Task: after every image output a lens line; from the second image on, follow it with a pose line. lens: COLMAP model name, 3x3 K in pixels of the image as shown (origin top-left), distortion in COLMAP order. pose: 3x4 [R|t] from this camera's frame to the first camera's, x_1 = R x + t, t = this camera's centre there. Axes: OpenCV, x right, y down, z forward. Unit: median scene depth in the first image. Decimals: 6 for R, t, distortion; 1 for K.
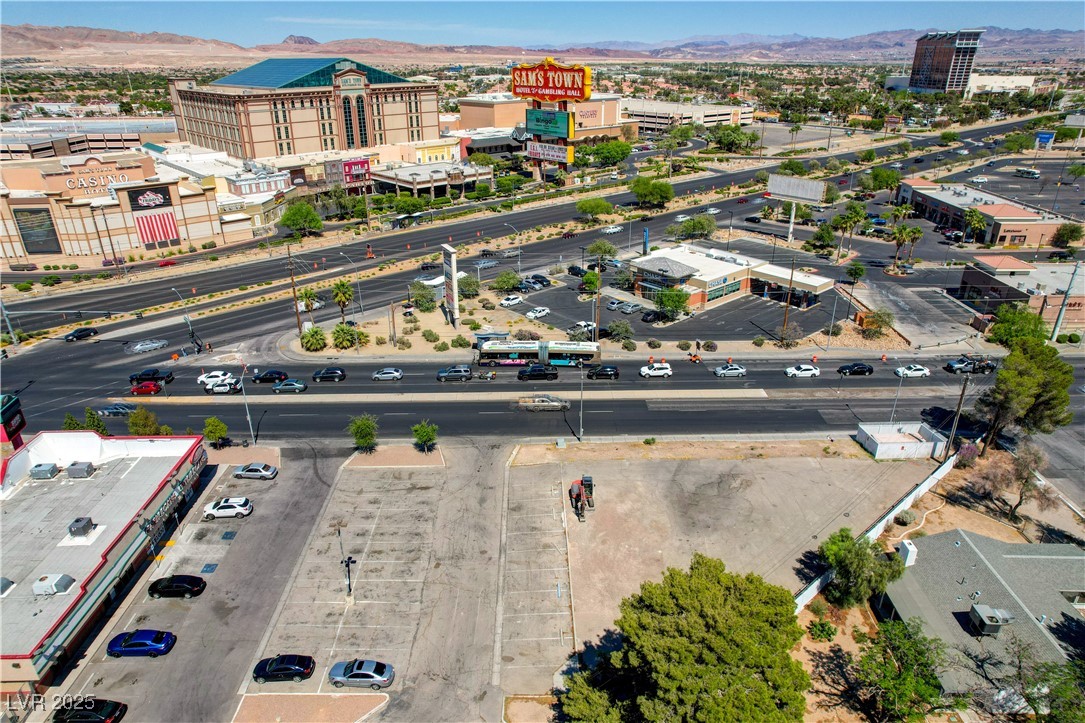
lens RADIAL K [[696.2, 0, 541.3], [0, 696.2, 365.0], [0, 0, 1]] dist [-0.075904, 0.070584]
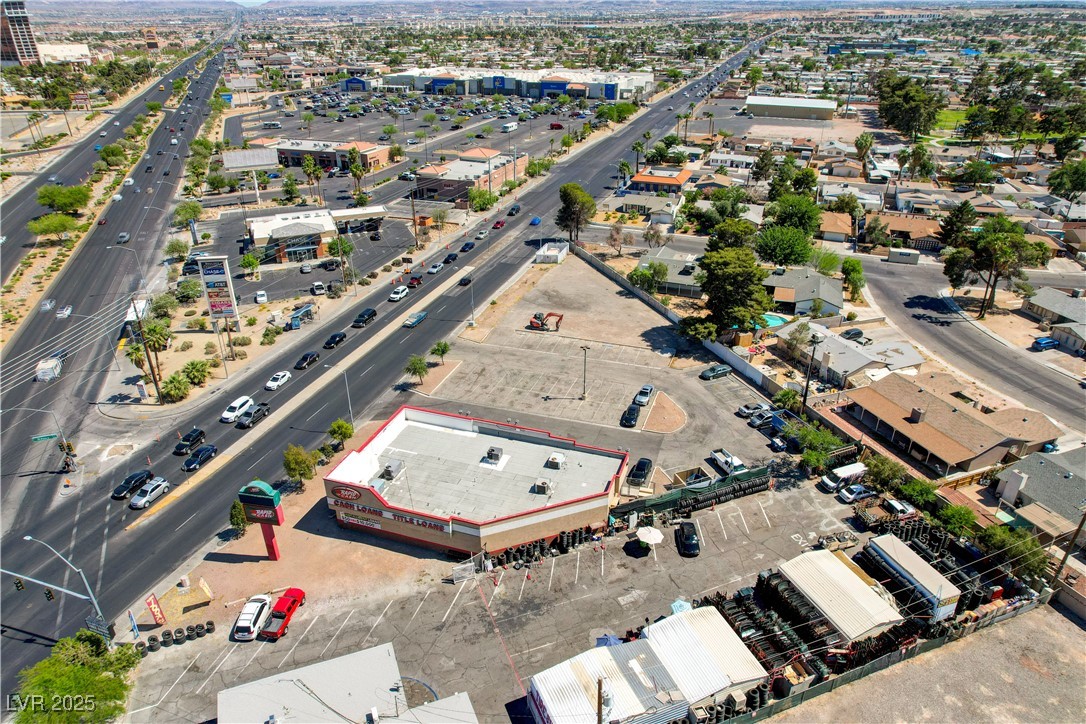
lens RADIAL K [[693.7, 0, 541.9], [0, 693.7, 366.8], [0, 0, 1]] dist [-0.076161, 0.069028]
pose [[0.338538, -0.429350, 0.837288, -0.624624], [0.388760, 0.874154, 0.291069, -0.093551], [-0.856889, 0.226966, 0.462848, 0.108314]]
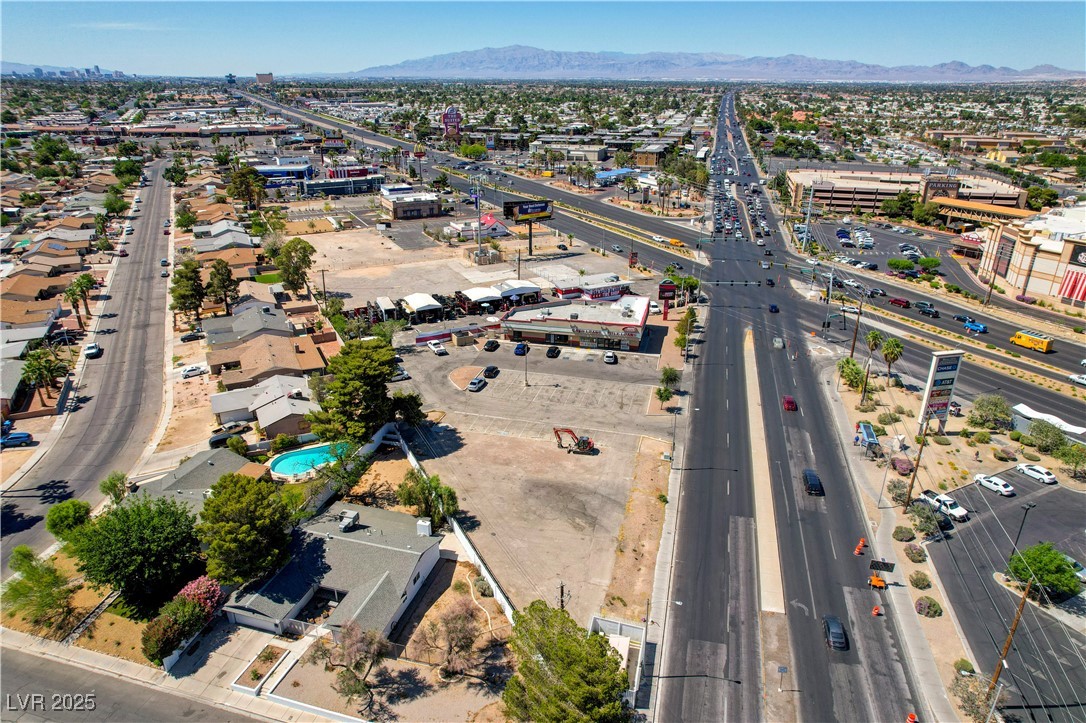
lens RADIAL K [[696.9, 0, 541.8], [0, 696.9, 365.0], [0, 0, 1]] dist [-0.075904, 0.070584]
pose [[-0.253059, 0.377396, -0.890805, 0.571168], [-0.400642, 0.797229, 0.451566, -0.245597], [0.880595, 0.471167, -0.050546, 0.414086]]
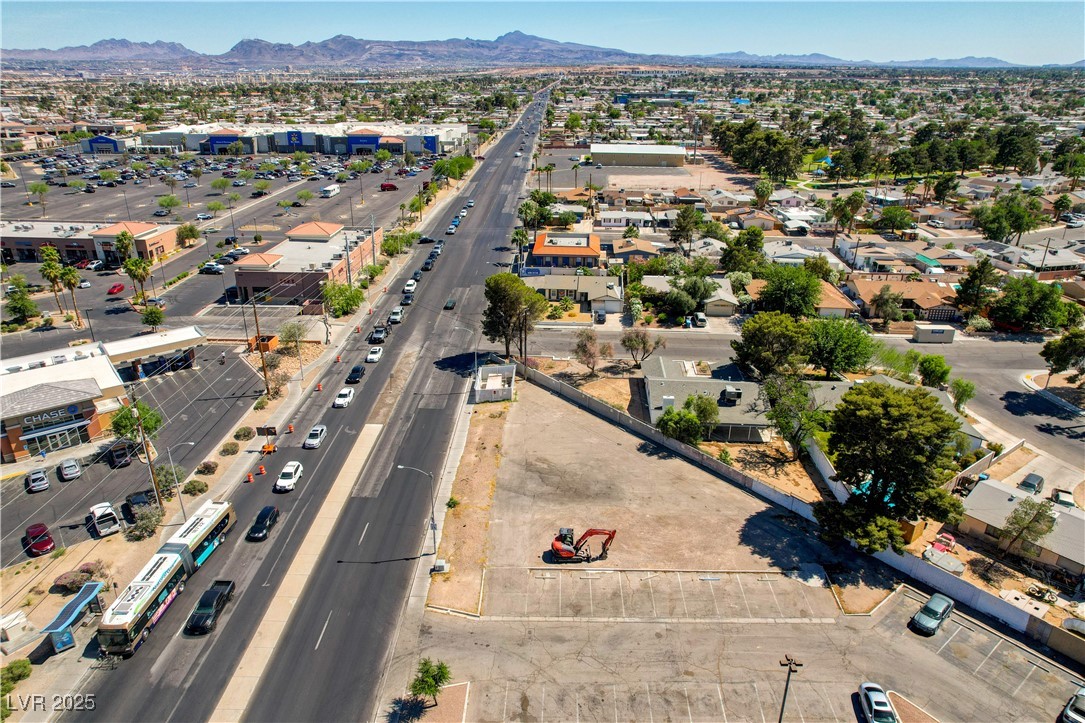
lens RADIAL K [[708.9, 0, 539.5], [0, 708.9, 362.7], [0, 0, 1]] dist [-0.078858, 0.078037]
pose [[0.041083, -0.379633, 0.924225, -0.321837], [0.407510, 0.850940, 0.331416, -0.157732], [-0.912276, 0.363015, 0.189663, 0.344969]]
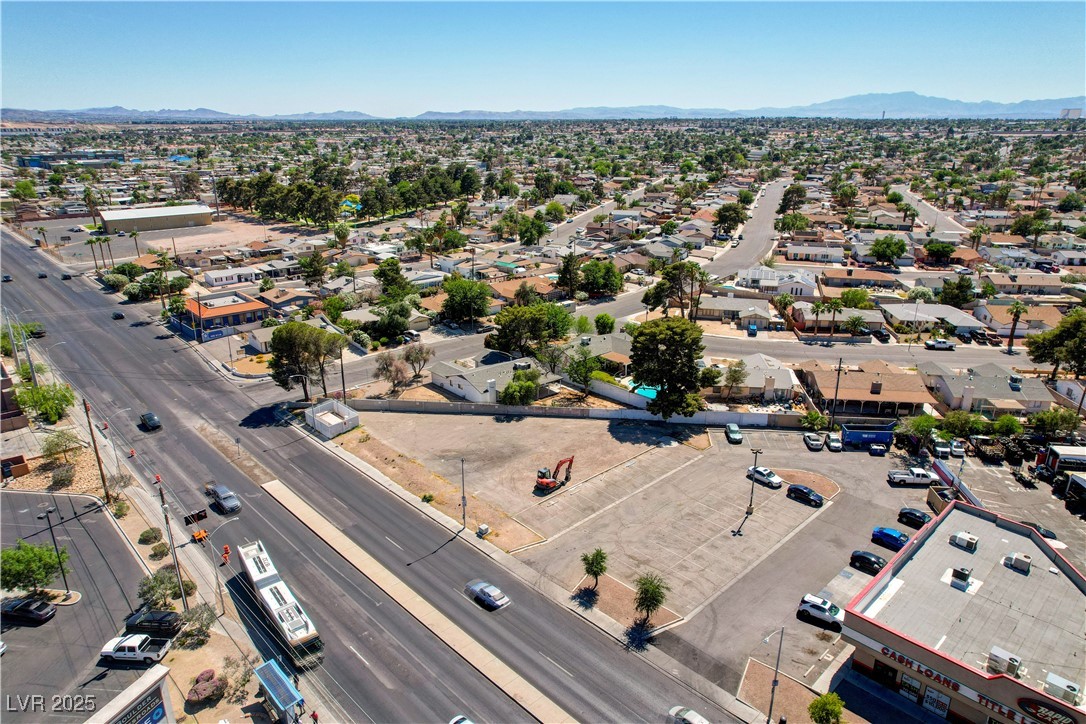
lens RADIAL K [[701.7, 0, 540.3], [0, 701.7, 365.9], [0, 0, 1]] dist [-0.077229, 0.071689]
pose [[-0.675283, -0.235328, 0.699009, -0.340134], [0.308636, 0.770607, 0.557592, -0.303888], [-0.669878, 0.592272, -0.447747, 0.650420]]
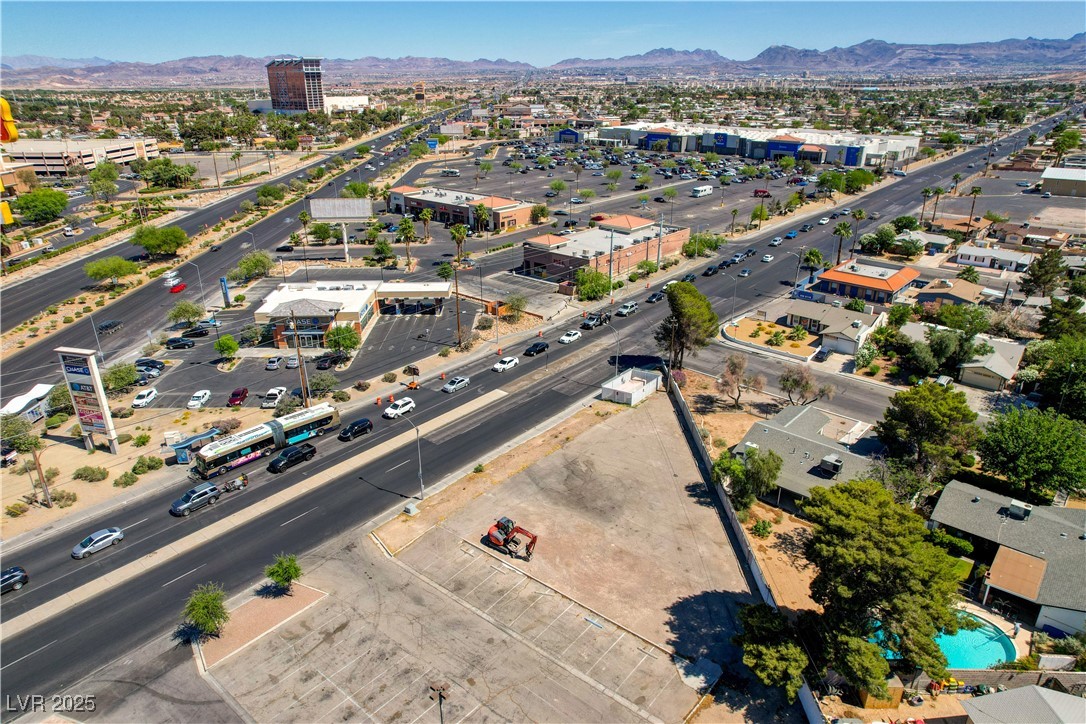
lens RADIAL K [[696.9, 0, 541.8], [0, 696.9, 365.5], [0, 0, 1]] dist [-0.075904, 0.070584]
pose [[0.651390, -0.291505, 0.700512, -0.226612], [0.312891, 0.944296, 0.102001, -0.052802], [-0.691224, 0.152741, 0.706314, 0.115469]]
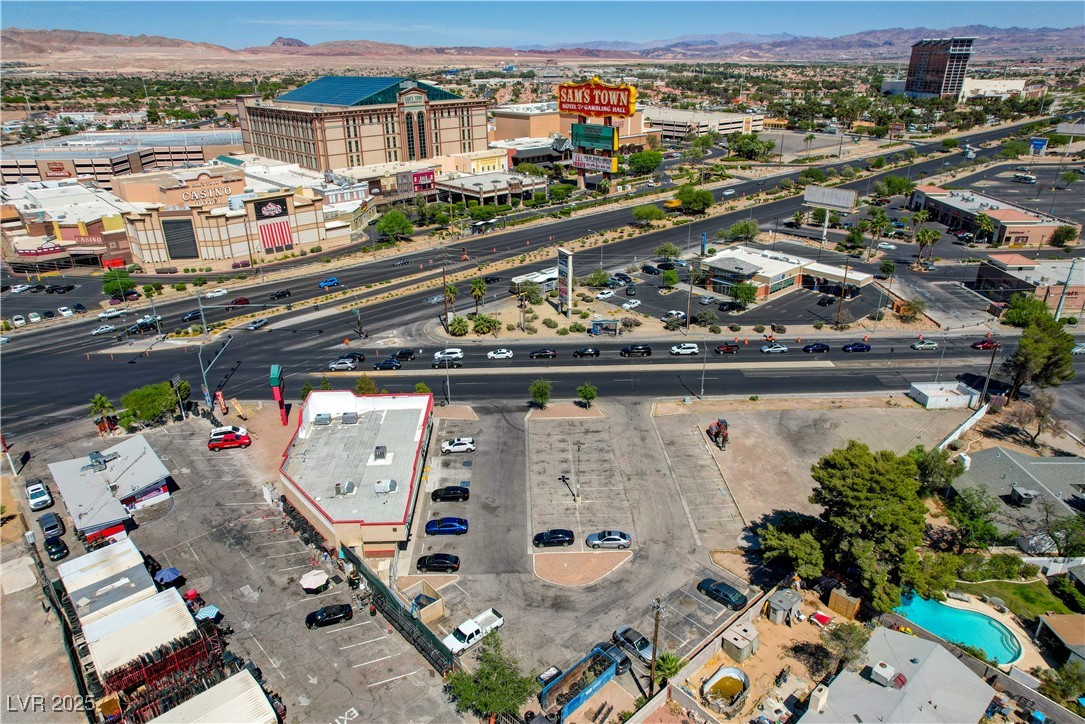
lens RADIAL K [[701.0, 0, 539.8], [0, 701.0, 365.8], [0, 0, 1]] dist [-0.077229, 0.071689]
pose [[0.999902, -0.009661, 0.010178, -0.136243], [0.009678, 0.999952, -0.001589, 0.024632], [-0.010162, 0.001688, 0.999947, -0.161491]]
